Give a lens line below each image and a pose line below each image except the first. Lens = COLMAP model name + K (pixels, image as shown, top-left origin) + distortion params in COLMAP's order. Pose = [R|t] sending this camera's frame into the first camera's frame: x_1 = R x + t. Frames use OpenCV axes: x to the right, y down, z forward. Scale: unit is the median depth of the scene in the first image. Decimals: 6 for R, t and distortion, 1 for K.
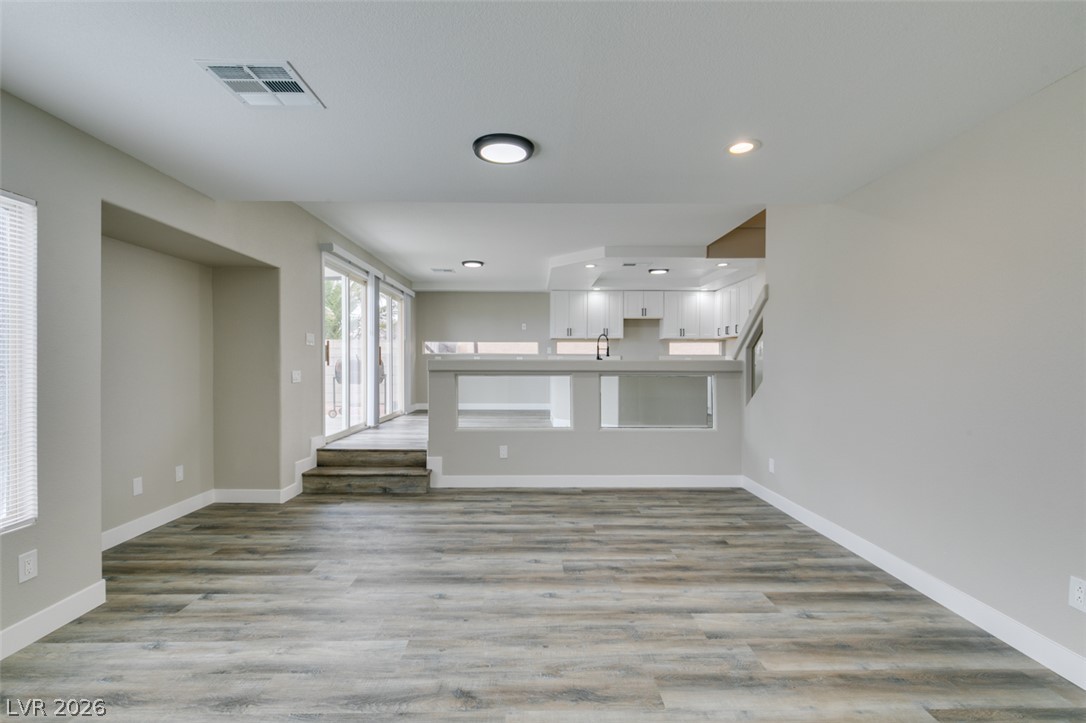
lens RADIAL K [[487.4, 0, 540.8], [0, 487.4, 361.9], [0, 0, 1]] dist [0.003272, -0.001547]
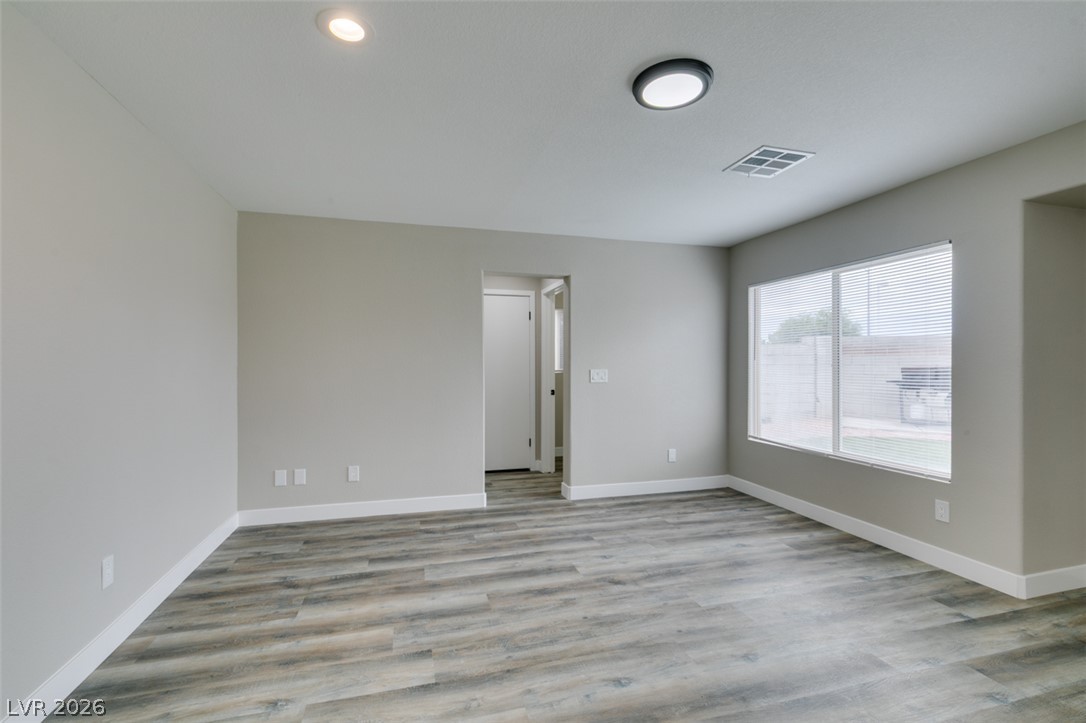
lens RADIAL K [[485.4, 0, 540.7], [0, 485.4, 362.2], [0, 0, 1]] dist [0.003224, -0.000824]
pose [[-0.966996, -0.001733, -0.254785, 0.295169], [-0.000624, 0.999990, -0.004433, 0.004463], [0.254790, -0.004127, -0.966988, 1.545439]]
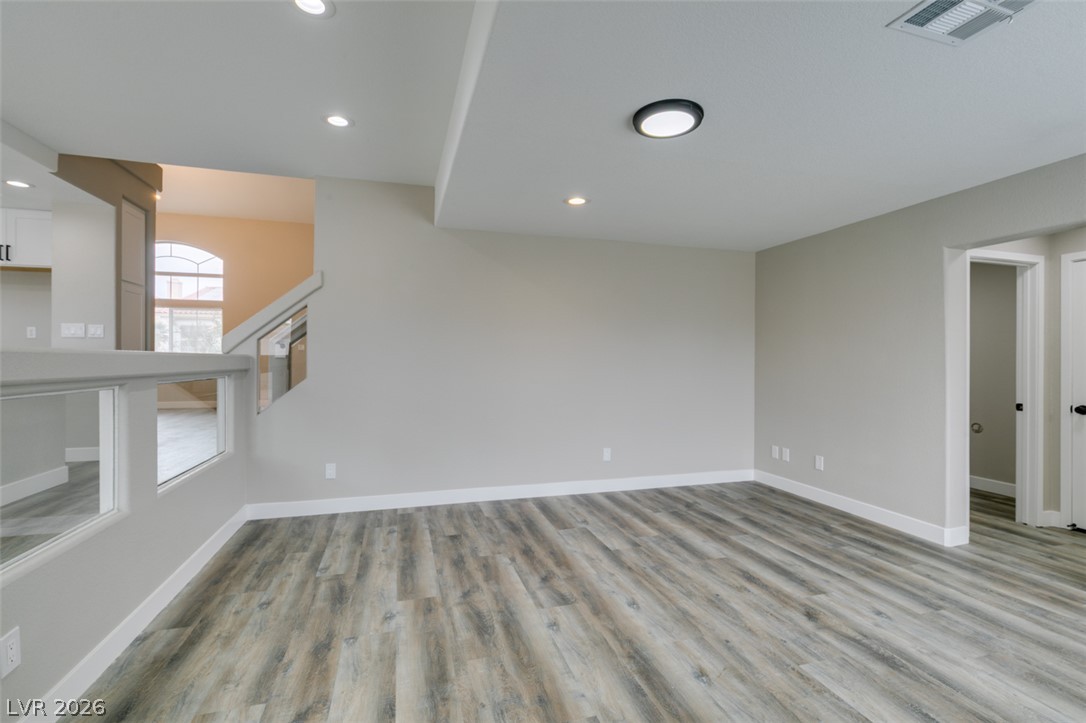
lens RADIAL K [[487.4, 0, 540.8], [0, 487.4, 361.9], [0, 0, 1]] dist [0.003272, -0.001547]
pose [[-0.265515, -0.006345, 0.964086, -0.790321], [-0.008214, 0.999957, 0.004319, -0.001323], [-0.964072, -0.006772, -0.265556, 1.324387]]
